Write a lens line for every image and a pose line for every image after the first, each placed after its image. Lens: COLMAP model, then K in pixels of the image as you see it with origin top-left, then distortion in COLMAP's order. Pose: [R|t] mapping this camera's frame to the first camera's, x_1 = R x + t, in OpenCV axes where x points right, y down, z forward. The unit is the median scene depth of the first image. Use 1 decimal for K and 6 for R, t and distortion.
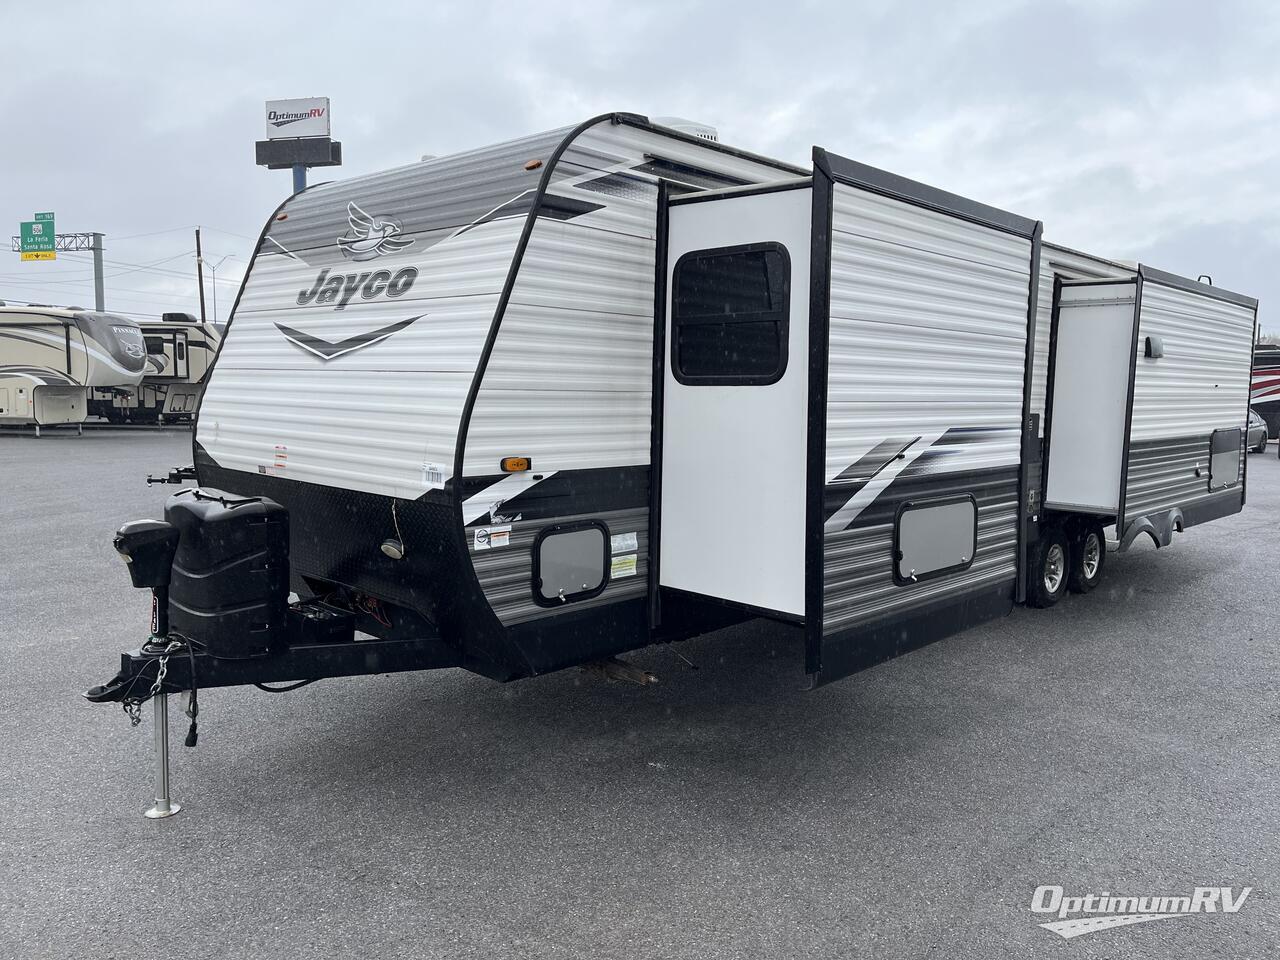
lens RADIAL K [[974.6, 0, 640.0], [0, 974.6, 480.0], [0, 0, 1]] dist [0.034009, 0.001393]
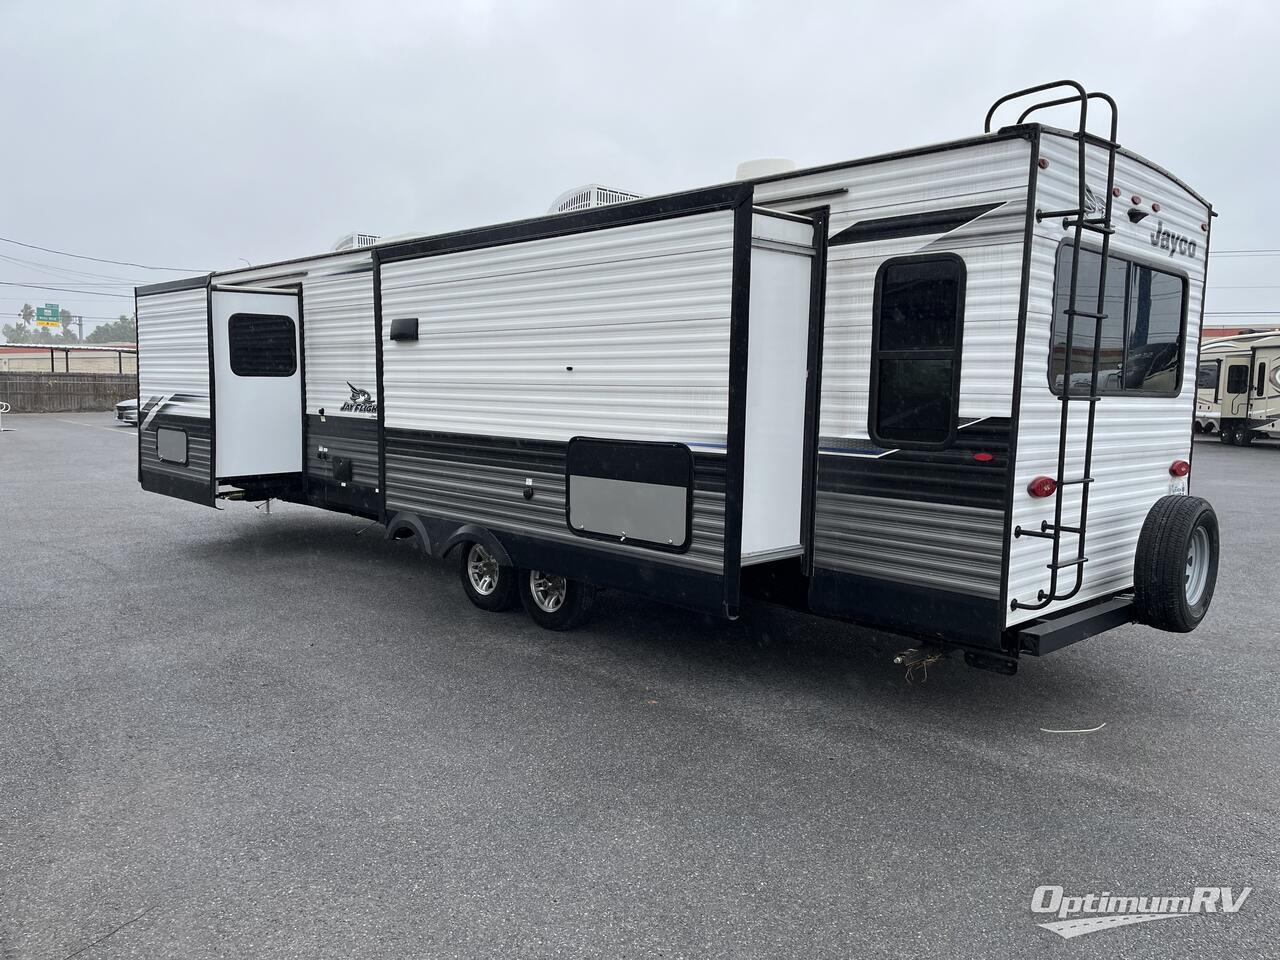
lens RADIAL K [[974.6, 0, 640.0], [0, 974.6, 480.0], [0, 0, 1]] dist [0.034009, 0.001393]
pose [[-0.042508, 0.083932, -0.995564, 2.202911], [-0.110094, 0.990003, 0.088164, -0.152853], [0.993012, 0.113353, -0.032843, 1.937432]]
